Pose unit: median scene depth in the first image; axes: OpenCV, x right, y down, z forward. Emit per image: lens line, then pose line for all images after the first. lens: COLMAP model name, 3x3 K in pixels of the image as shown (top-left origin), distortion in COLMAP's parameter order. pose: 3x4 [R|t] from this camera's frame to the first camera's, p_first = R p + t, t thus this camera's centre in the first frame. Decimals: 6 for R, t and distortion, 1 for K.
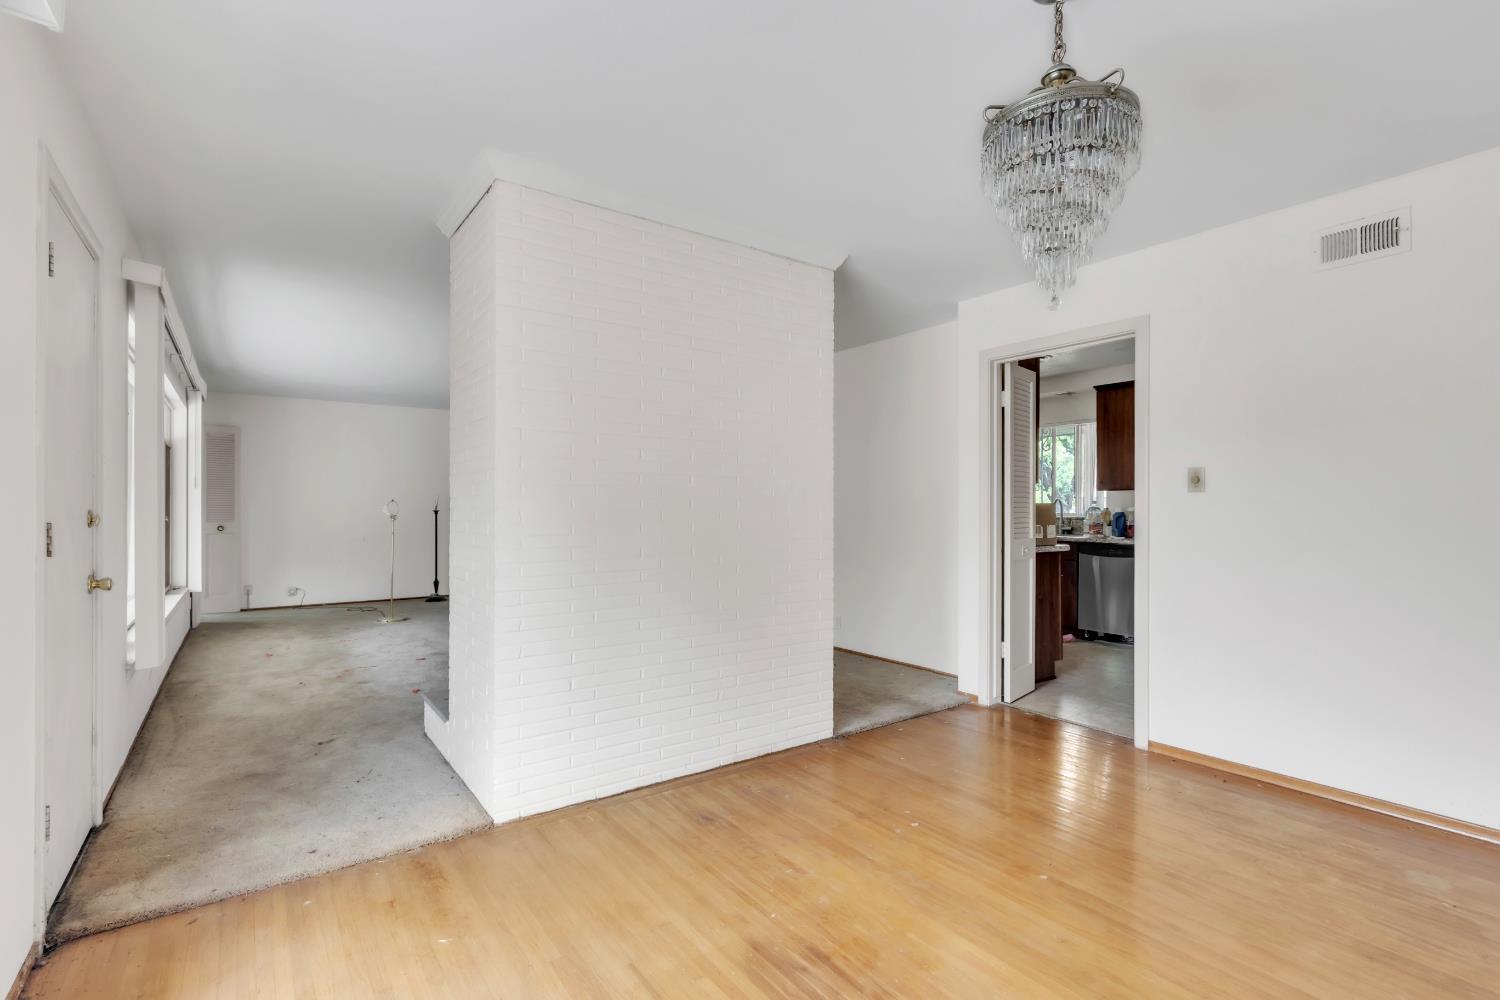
lens RADIAL K [[682.4, 0, 737.6], [0, 682.4, 509.5], [0, 0, 1]] dist [-0.002700, -0.000608]
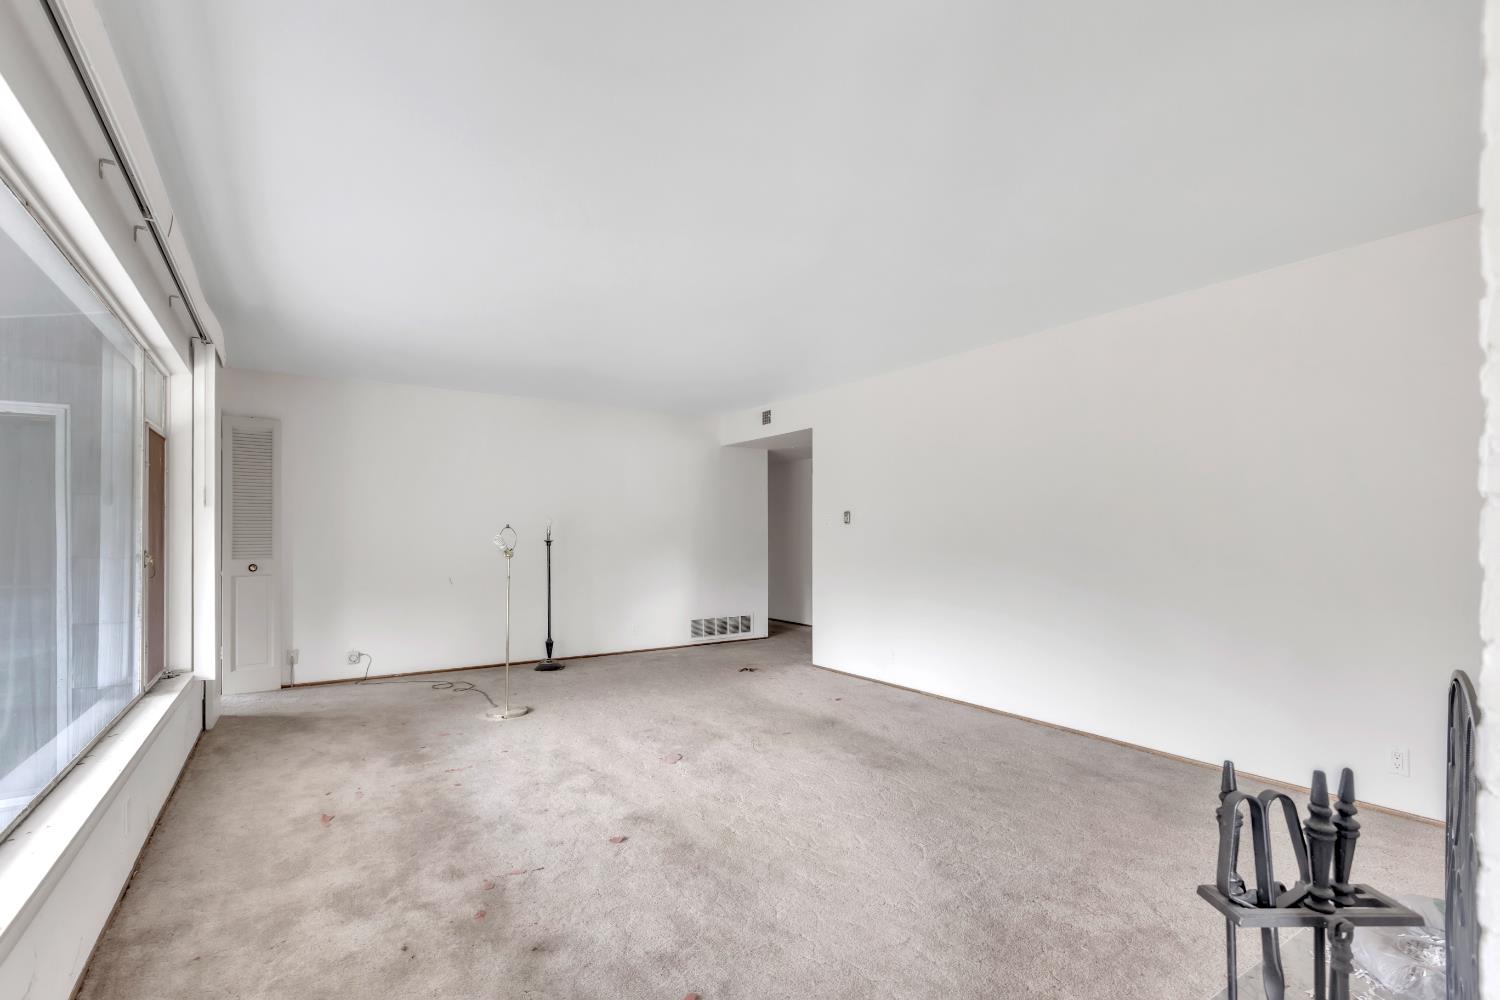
lens RADIAL K [[682.4, 0, 742.2], [0, 682.4, 534.6], [0, 0, 1]] dist [-0.002700, -0.000608]
pose [[0.999111, -0.000383, -0.042162, -0.299180], [0.000301, 0.999998, -0.001942, -0.005039], [0.042163, 0.001928, 0.999109, 0.421747]]
